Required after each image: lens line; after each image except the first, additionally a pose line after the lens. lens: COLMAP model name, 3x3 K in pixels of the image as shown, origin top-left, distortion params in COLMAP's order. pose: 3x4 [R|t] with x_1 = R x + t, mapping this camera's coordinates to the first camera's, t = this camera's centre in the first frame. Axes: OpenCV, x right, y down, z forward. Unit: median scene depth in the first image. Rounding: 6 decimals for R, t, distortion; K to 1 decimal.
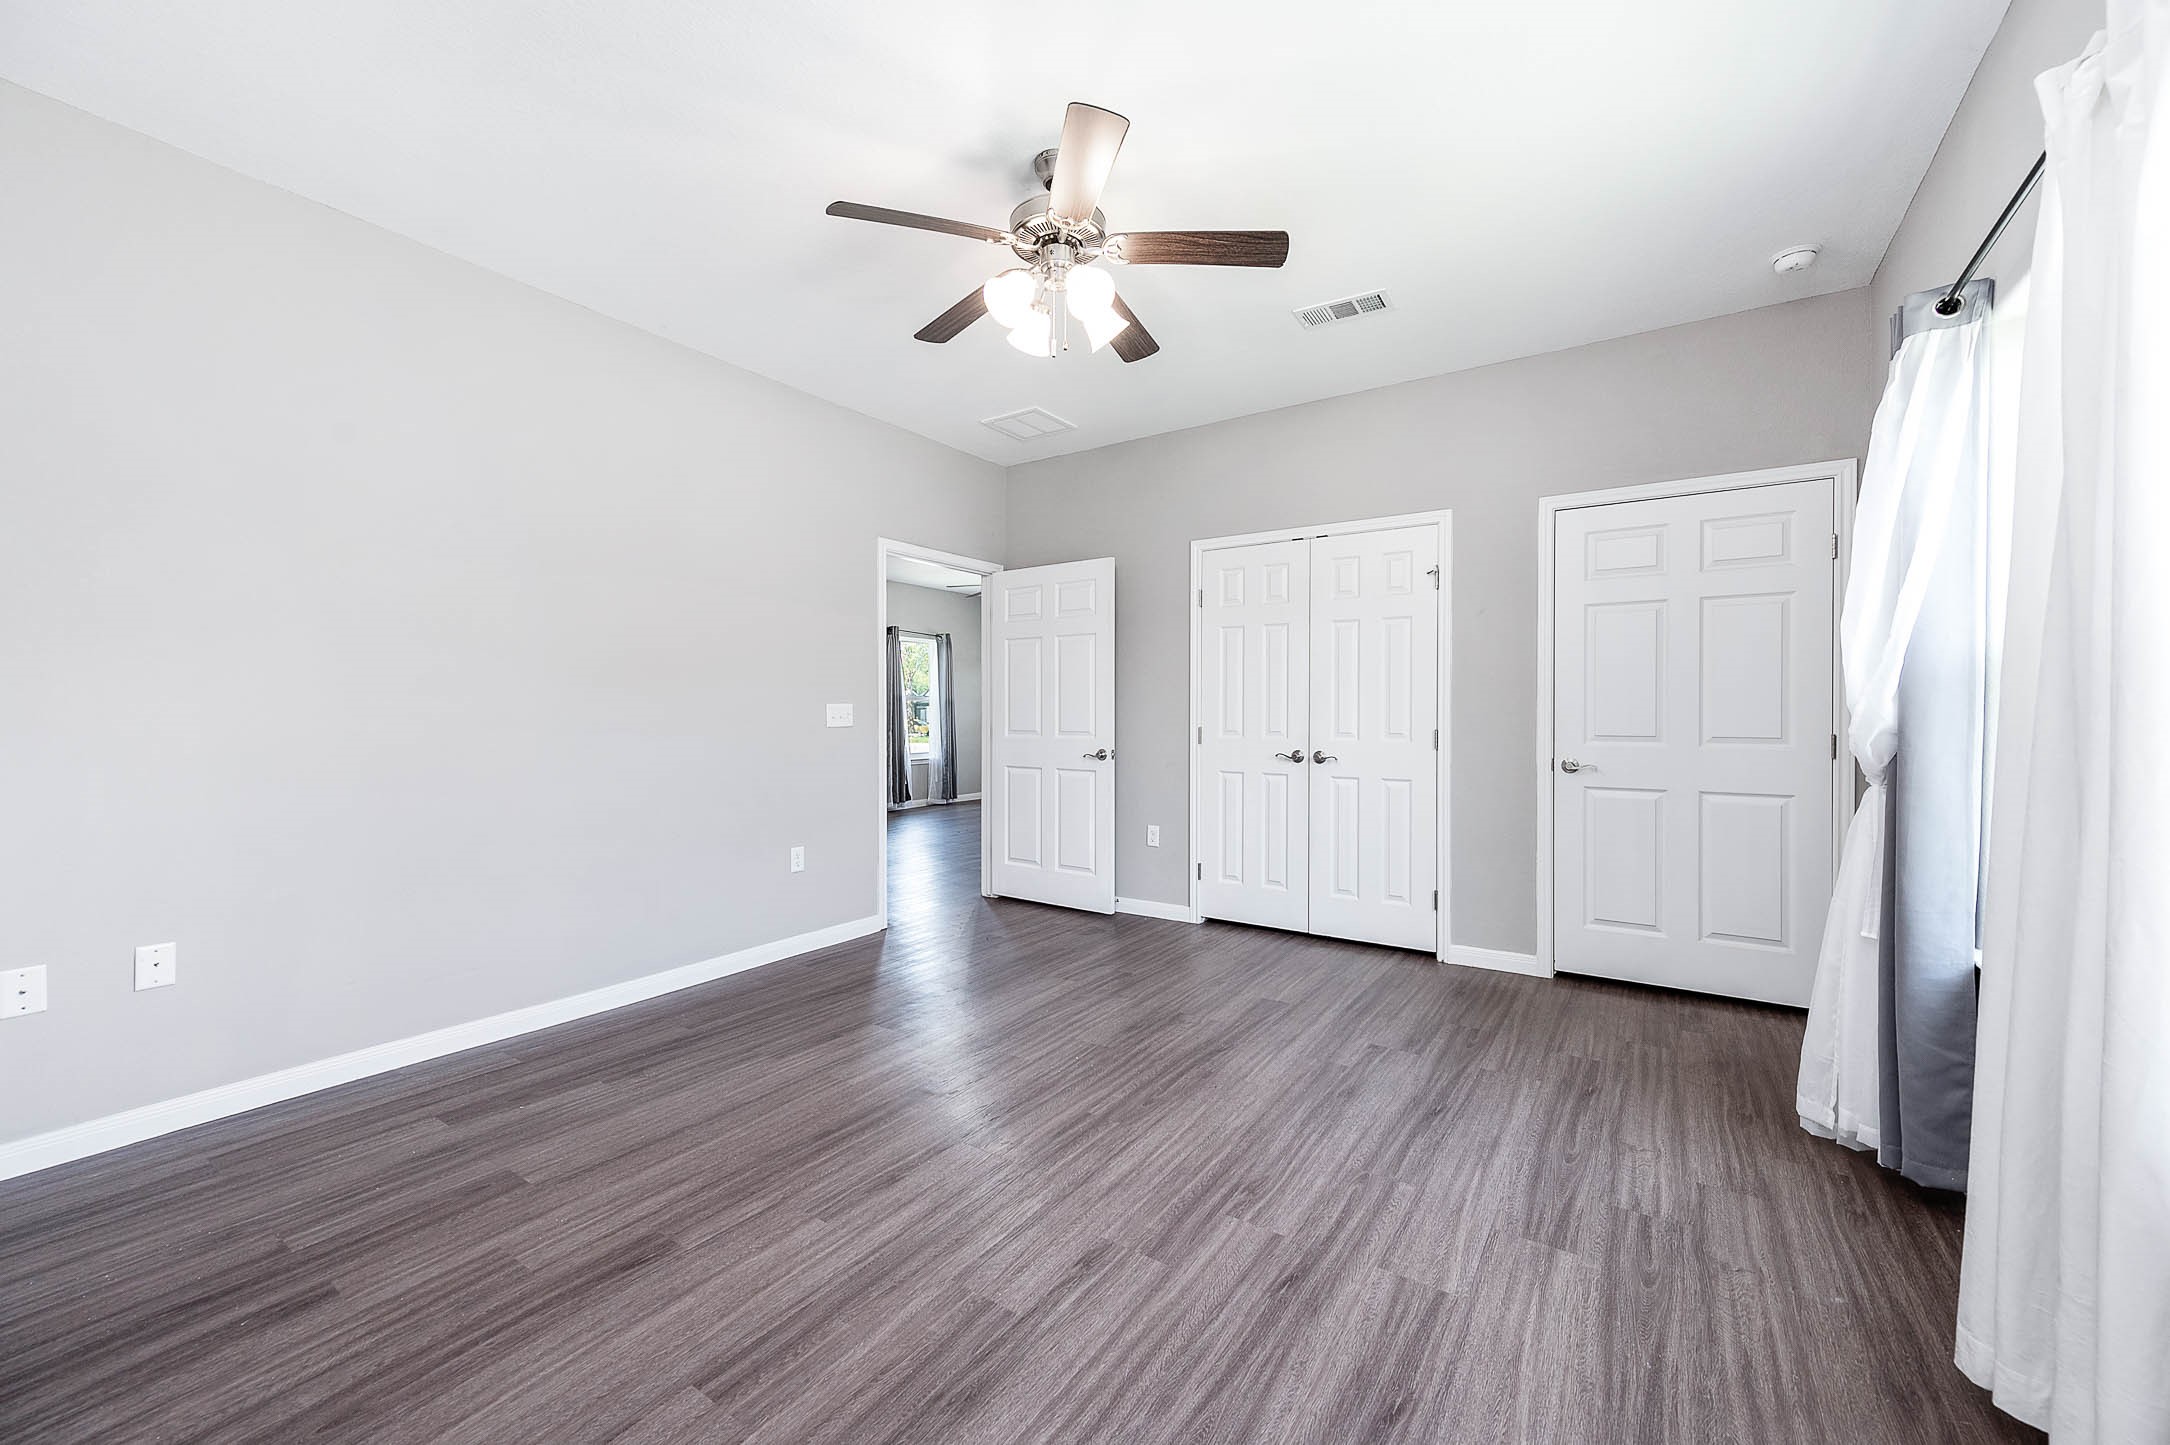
lens RADIAL K [[851.6, 0, 1085.0], [0, 851.6, 713.3], [0, 0, 1]] dist [0.010309, 0.000257]
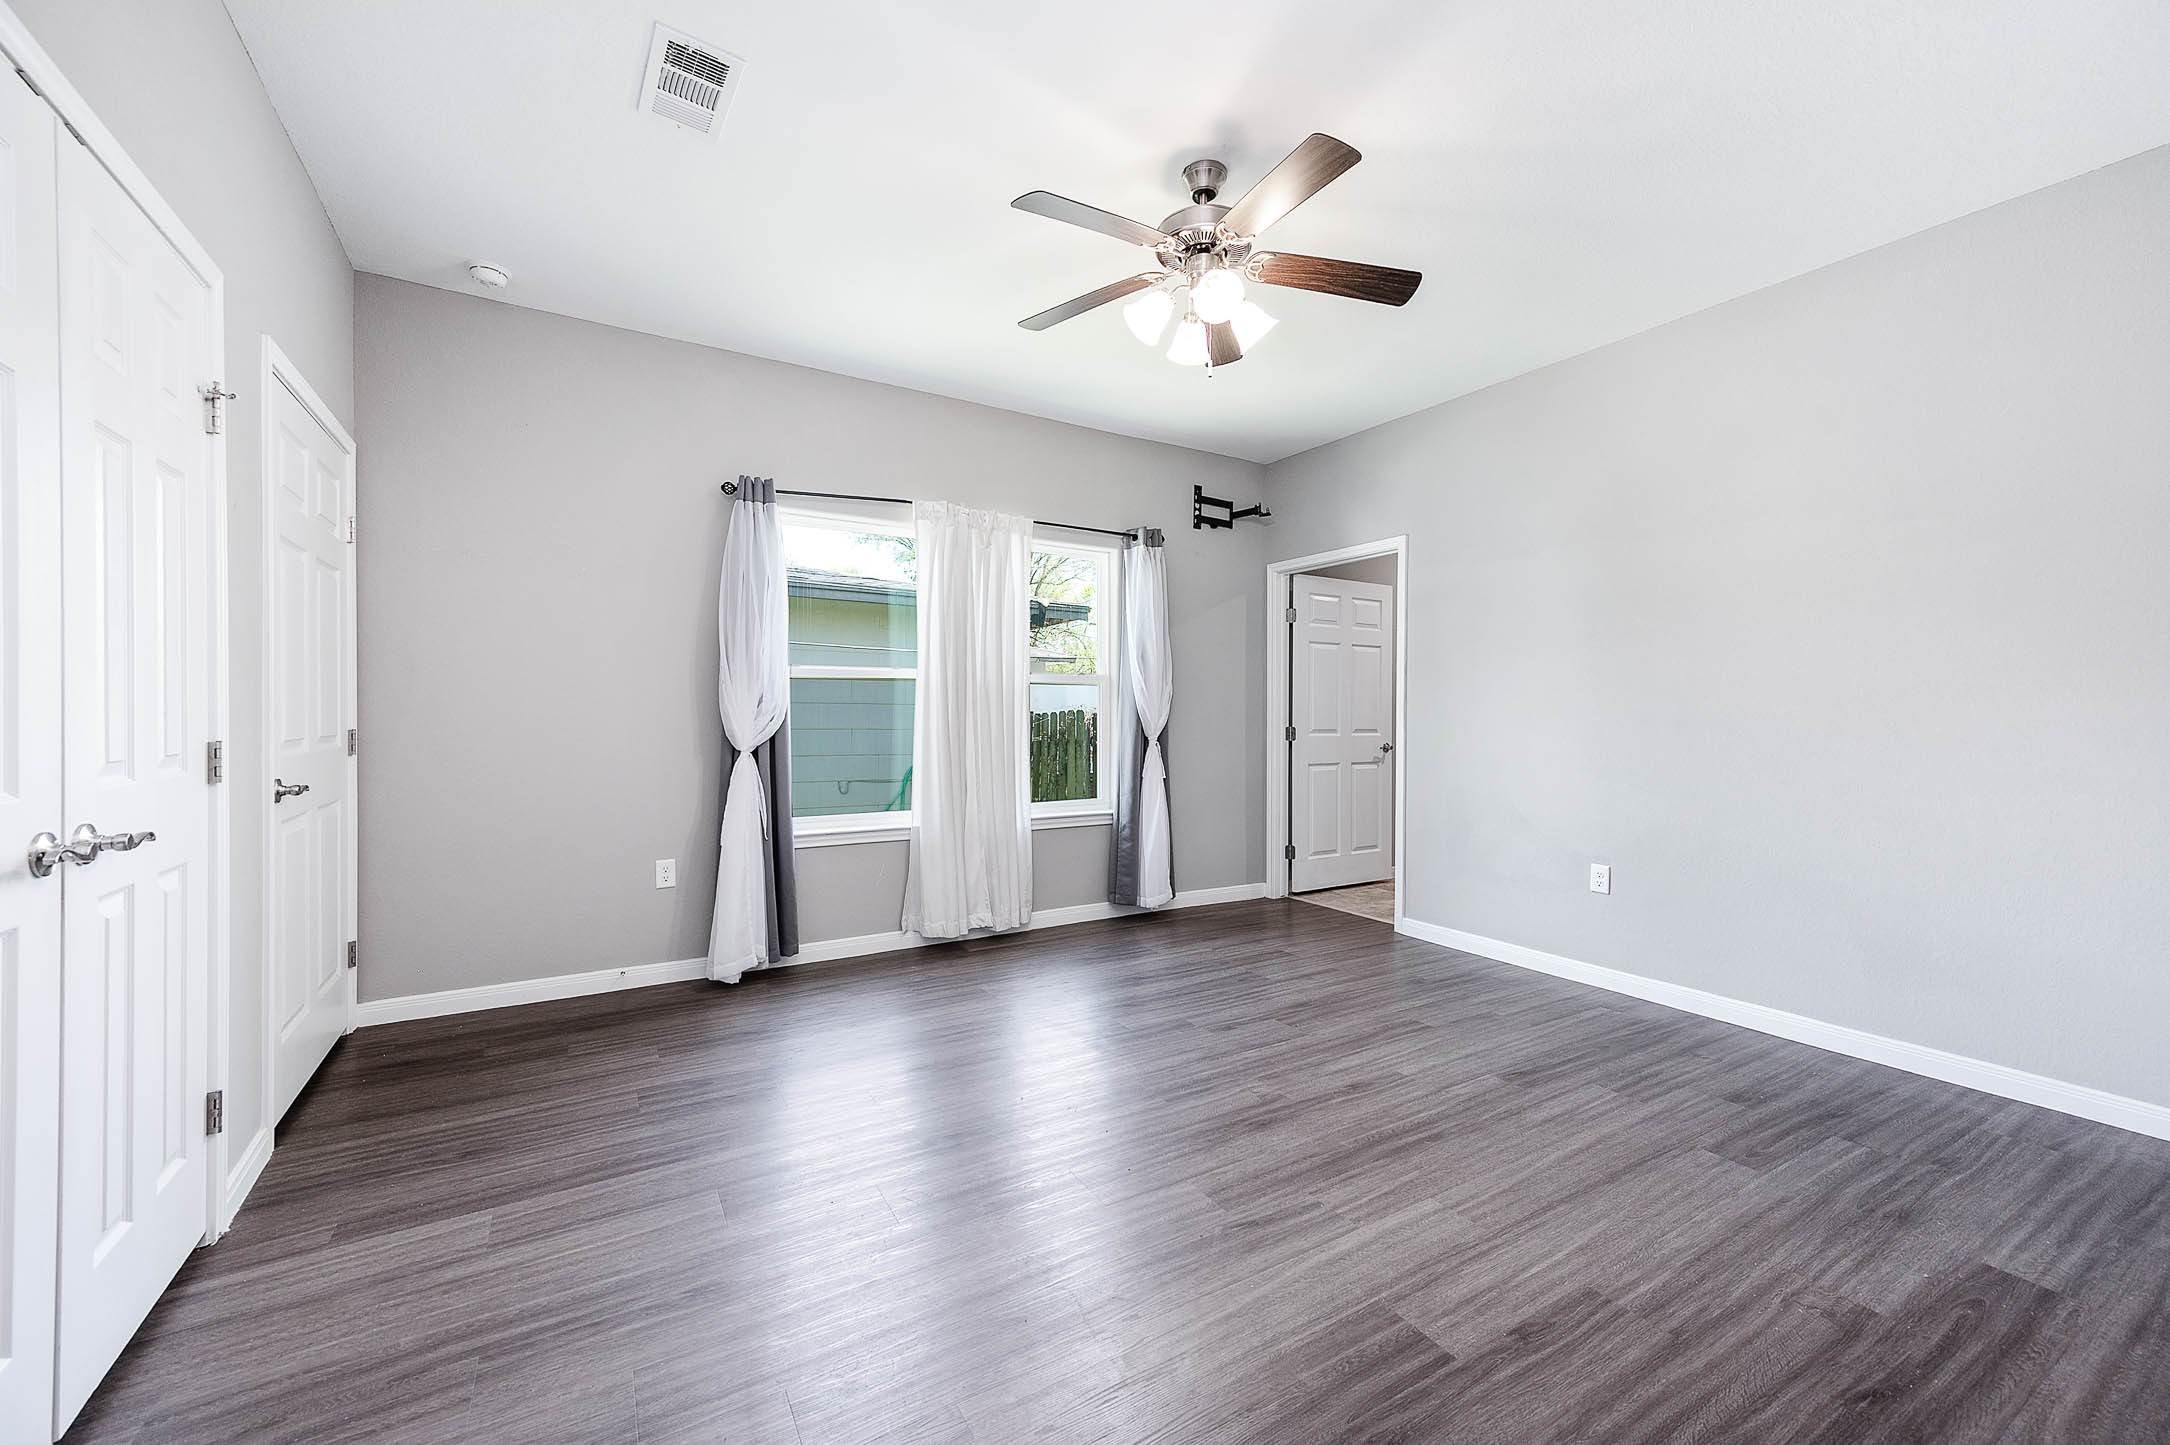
lens RADIAL K [[851.6, 0, 1090.3], [0, 851.6, 725.1], [0, 0, 1]] dist [0.010309, 0.000257]
pose [[-0.909629, -0.008040, 0.415344, -0.406031], [-0.003816, 0.999932, 0.010998, 0.008722], [-0.415404, 0.008419, -0.909598, 2.386799]]
